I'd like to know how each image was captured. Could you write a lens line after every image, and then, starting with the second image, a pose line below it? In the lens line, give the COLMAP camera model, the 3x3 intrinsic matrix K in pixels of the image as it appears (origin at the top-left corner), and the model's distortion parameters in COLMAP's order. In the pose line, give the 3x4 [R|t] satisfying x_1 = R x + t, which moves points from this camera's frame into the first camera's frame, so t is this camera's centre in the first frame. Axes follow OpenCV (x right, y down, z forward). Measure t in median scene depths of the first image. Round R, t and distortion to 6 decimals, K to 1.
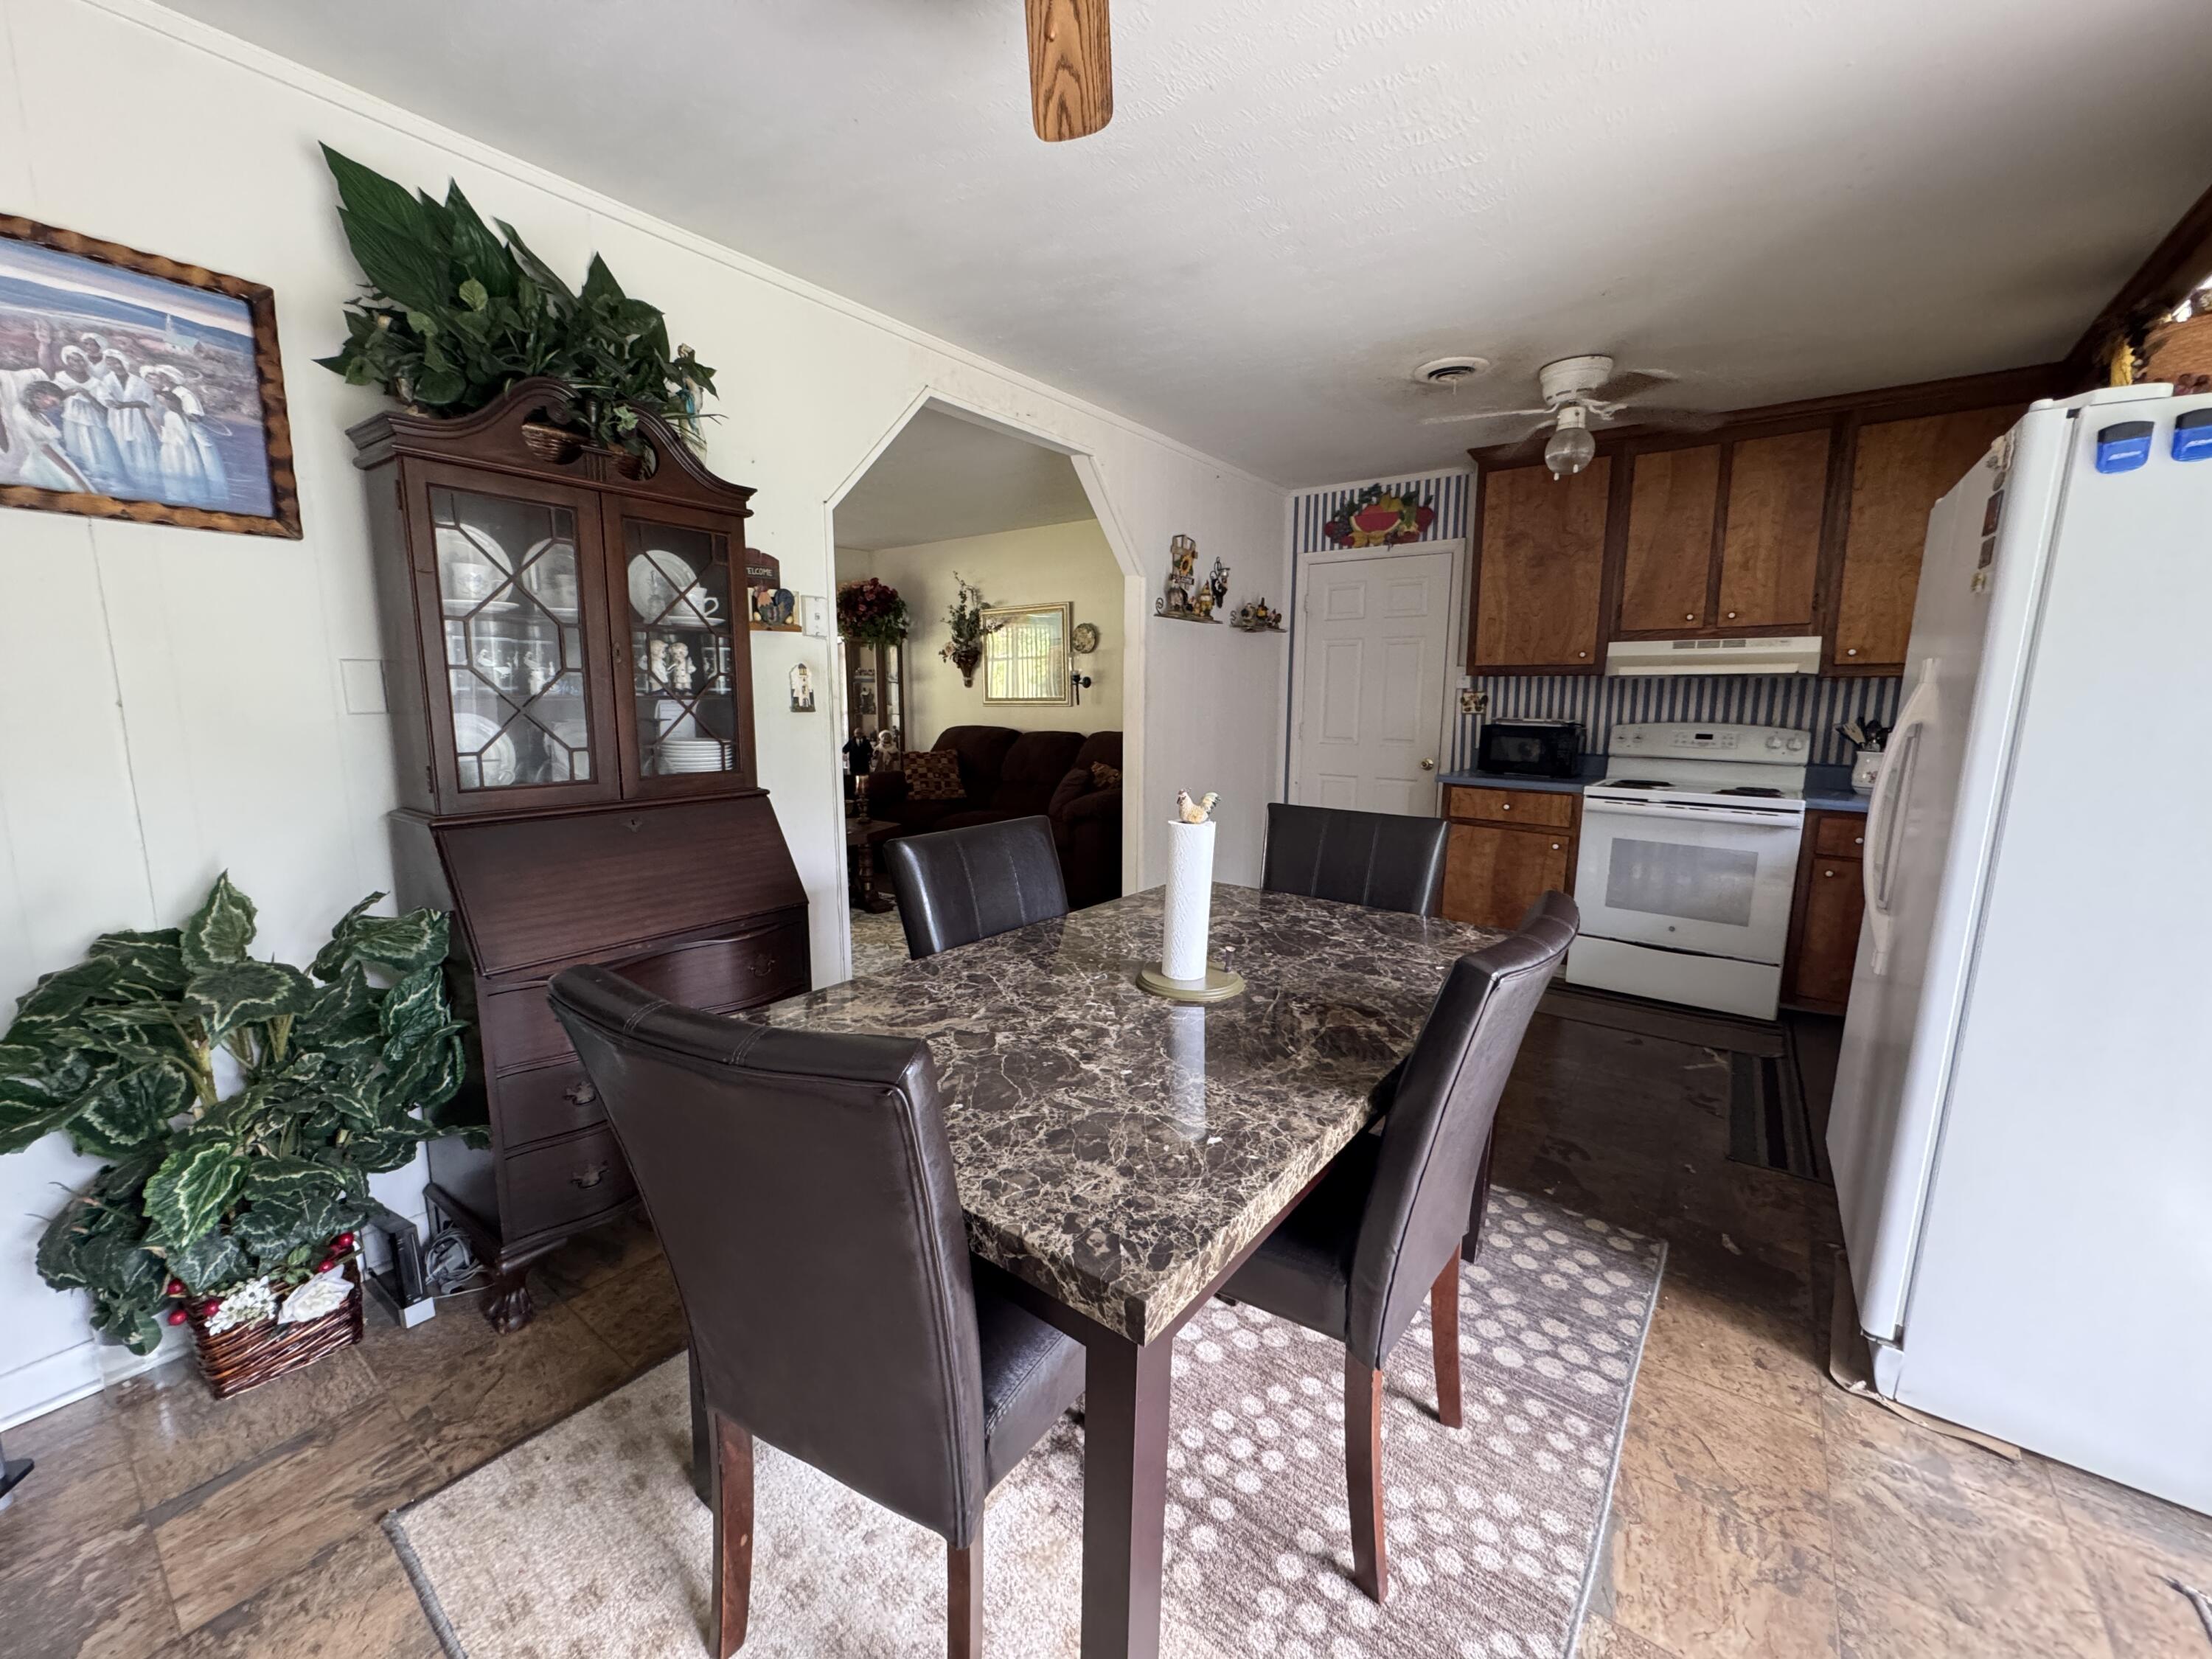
lens RADIAL K [[874.0, 0, 1106.0], [0, 874.0, 829.5], [0, 0, 1]] dist [-0.001412, -0.000299]
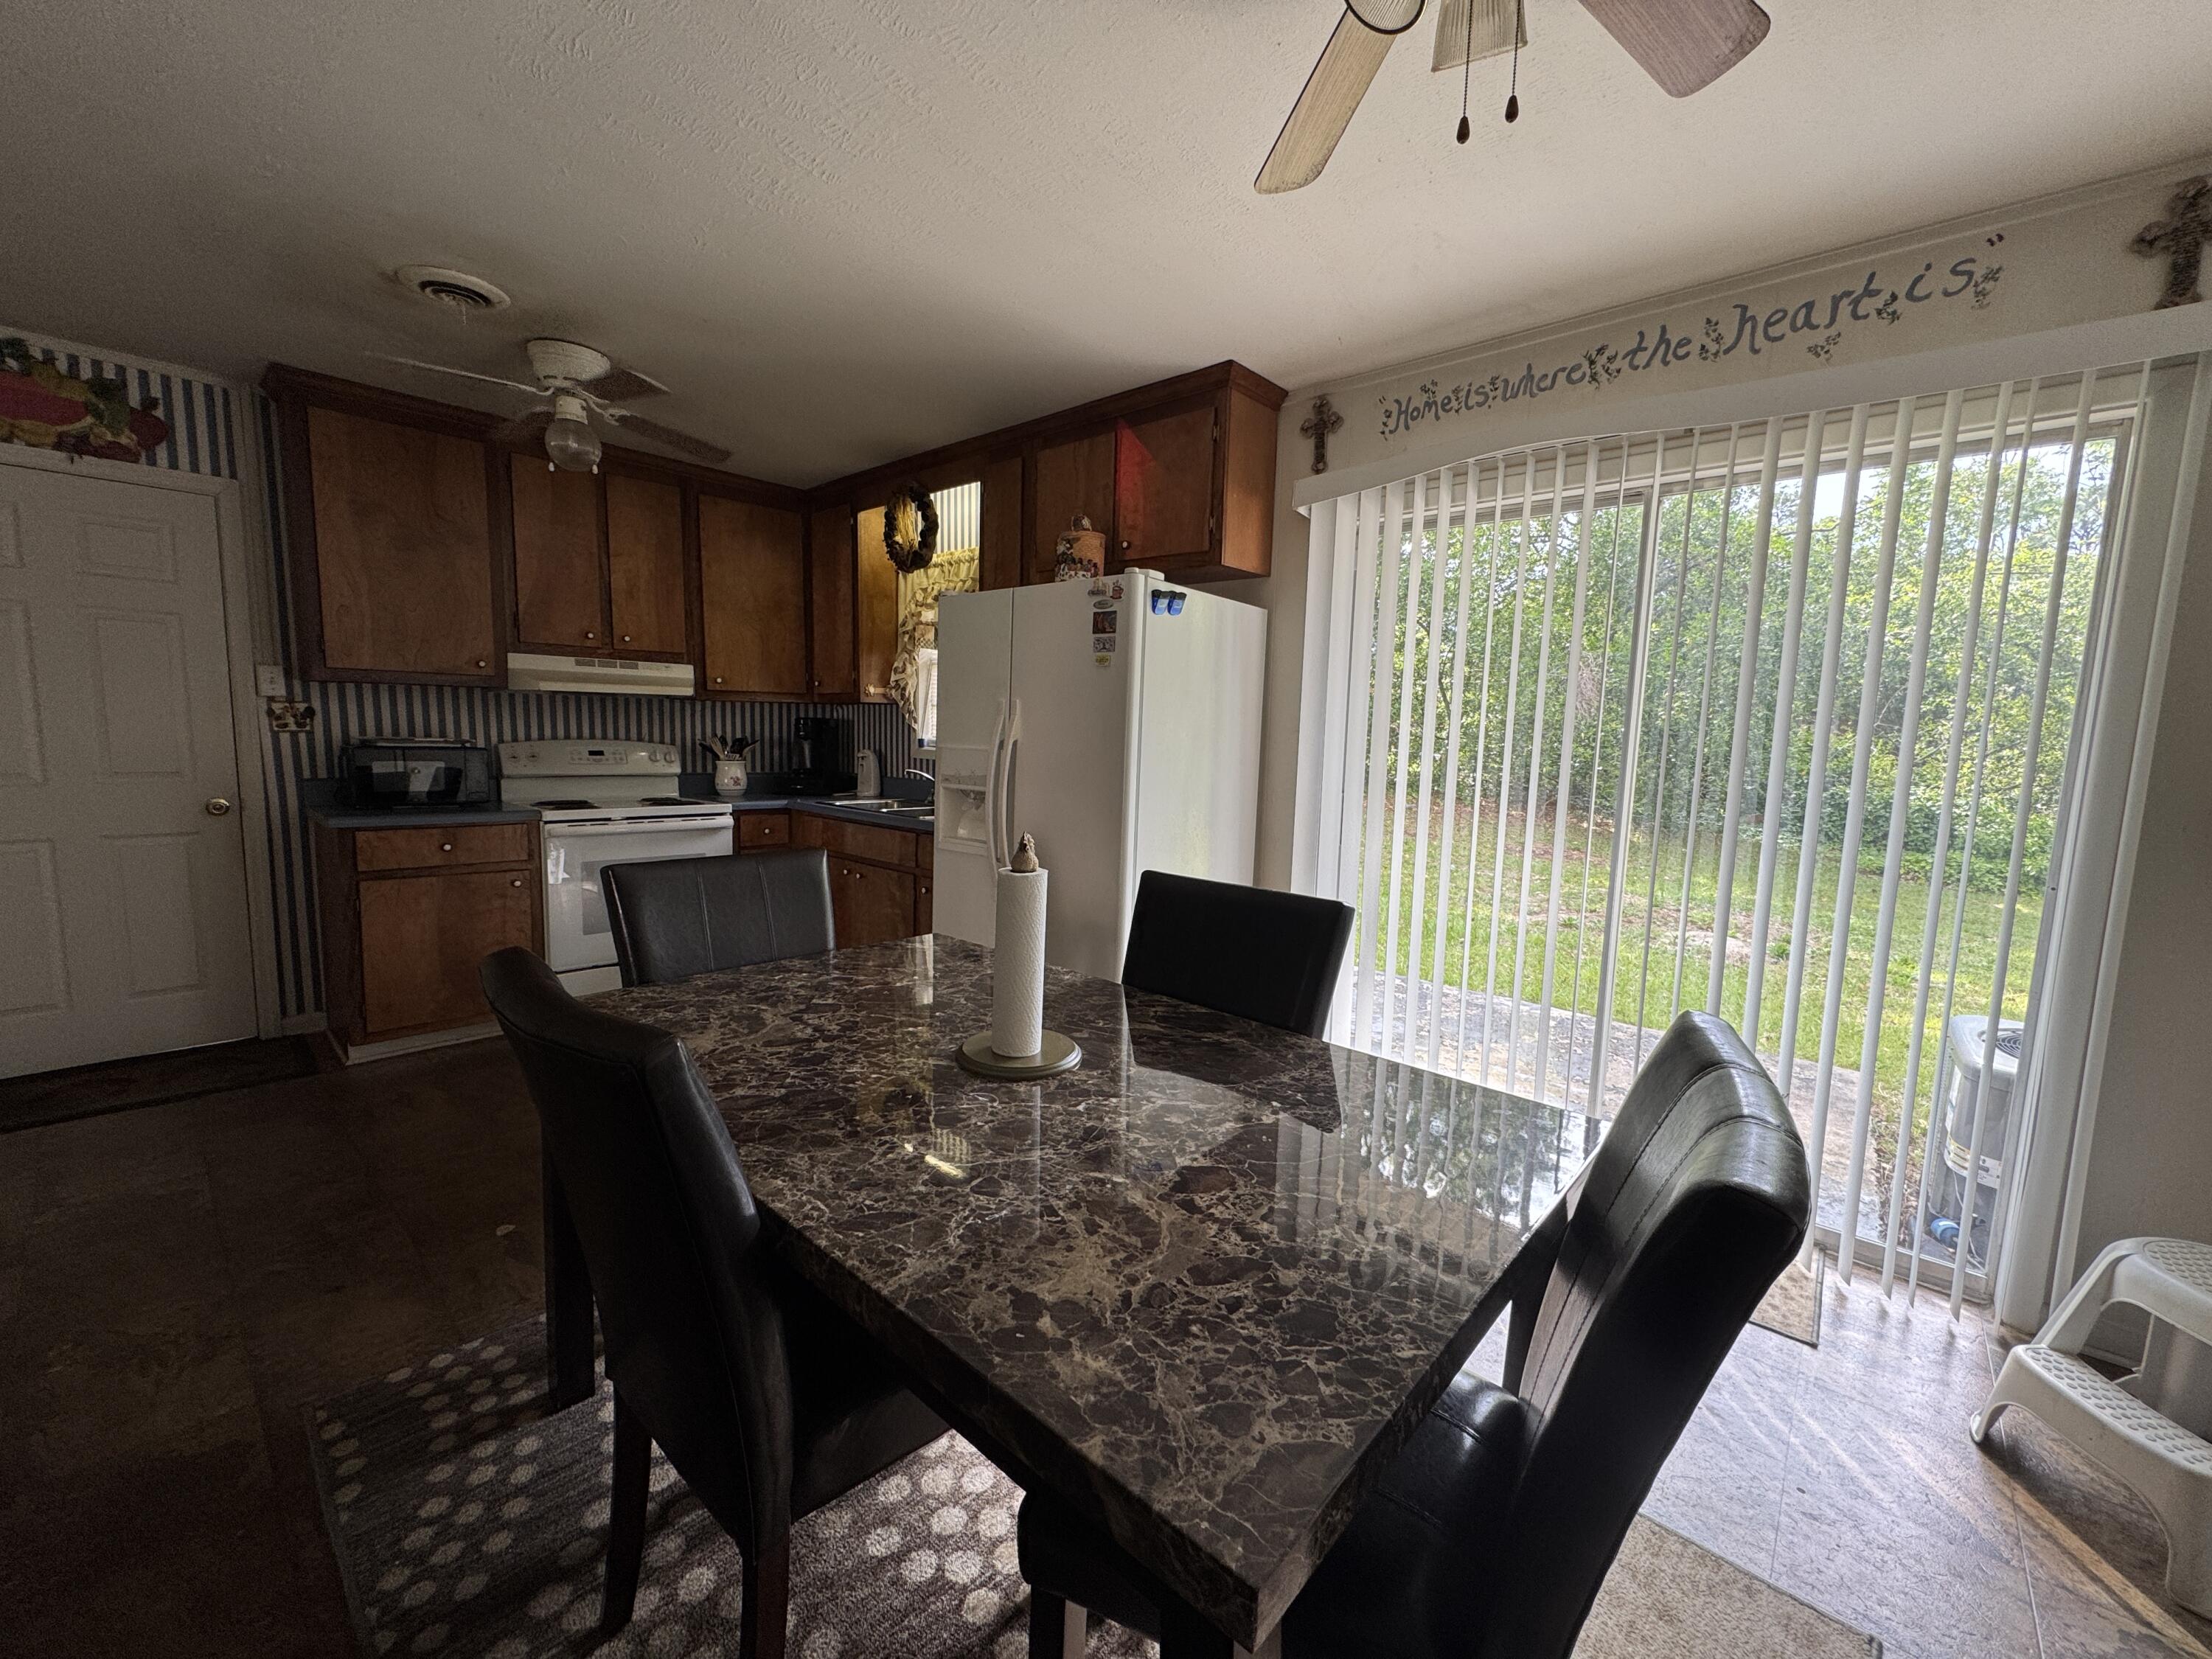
lens RADIAL K [[874.0, 0, 1106.0], [0, 874.0, 829.5], [0, 0, 1]] dist [-0.001412, -0.000299]
pose [[0.088662, -0.117530, 0.989103, -0.297128], [0.128665, 0.986046, 0.105634, -0.051502], [-0.987717, 0.117897, 0.102547, 0.329146]]
